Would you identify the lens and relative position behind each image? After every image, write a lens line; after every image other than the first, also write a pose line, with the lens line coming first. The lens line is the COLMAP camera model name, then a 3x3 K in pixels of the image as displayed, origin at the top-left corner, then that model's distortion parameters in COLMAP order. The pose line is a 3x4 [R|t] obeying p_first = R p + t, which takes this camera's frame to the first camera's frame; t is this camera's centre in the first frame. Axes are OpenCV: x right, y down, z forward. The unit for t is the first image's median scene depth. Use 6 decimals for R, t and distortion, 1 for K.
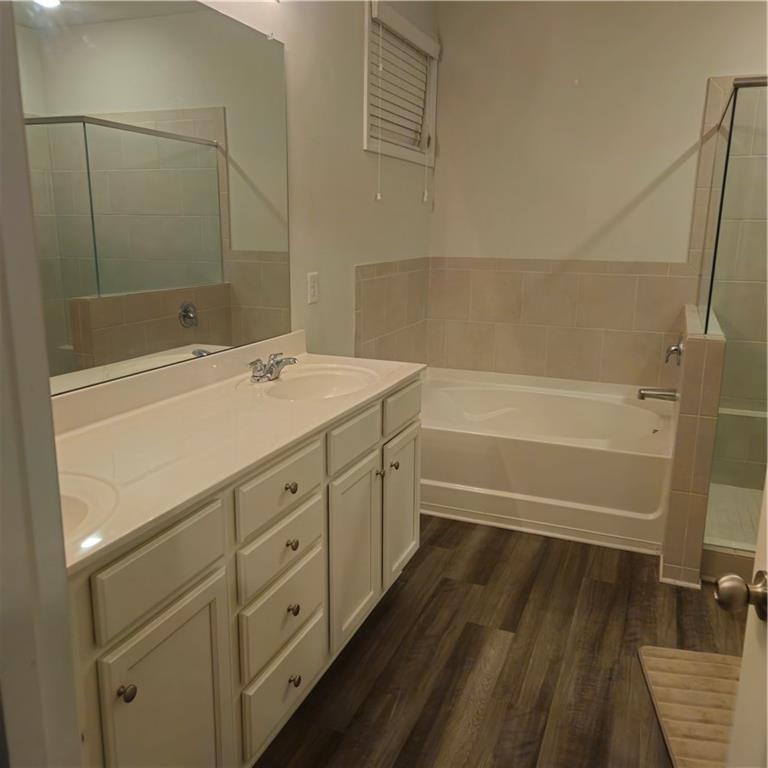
lens RADIAL K [[681.0, 0, 385.3], [0, 681.0, 387.0], [0, 0, 1]] dist [0.082078, -0.078889]
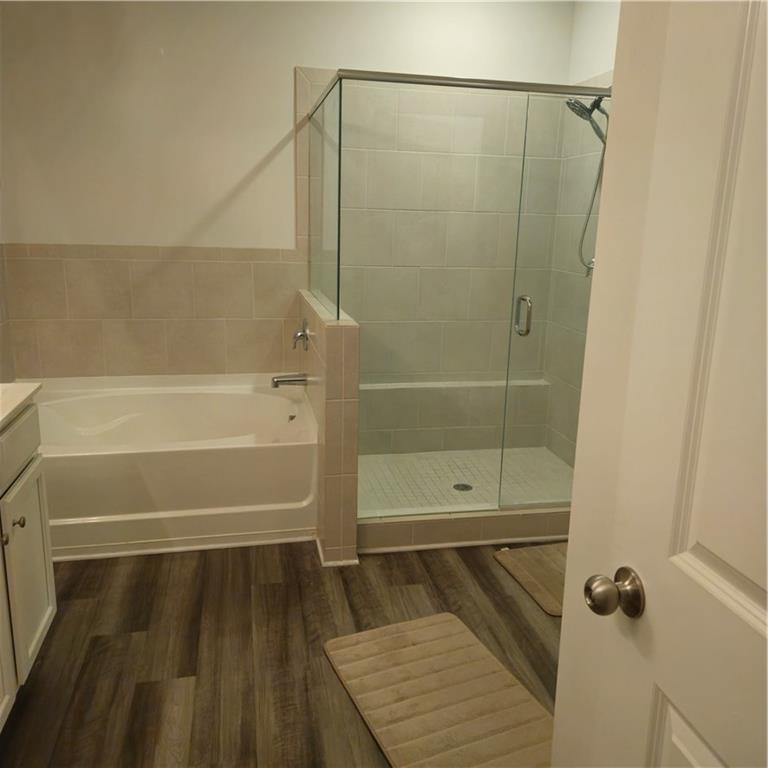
lens RADIAL K [[681.0, 0, 382.7], [0, 681.0, 376.8], [0, 0, 1]] dist [0.082078, -0.078889]
pose [[0.827609, -0.121068, 0.548094, -0.046373], [0.115481, 0.992298, 0.044814, -0.029145], [-0.549298, 0.026206, 0.835216, 0.112222]]
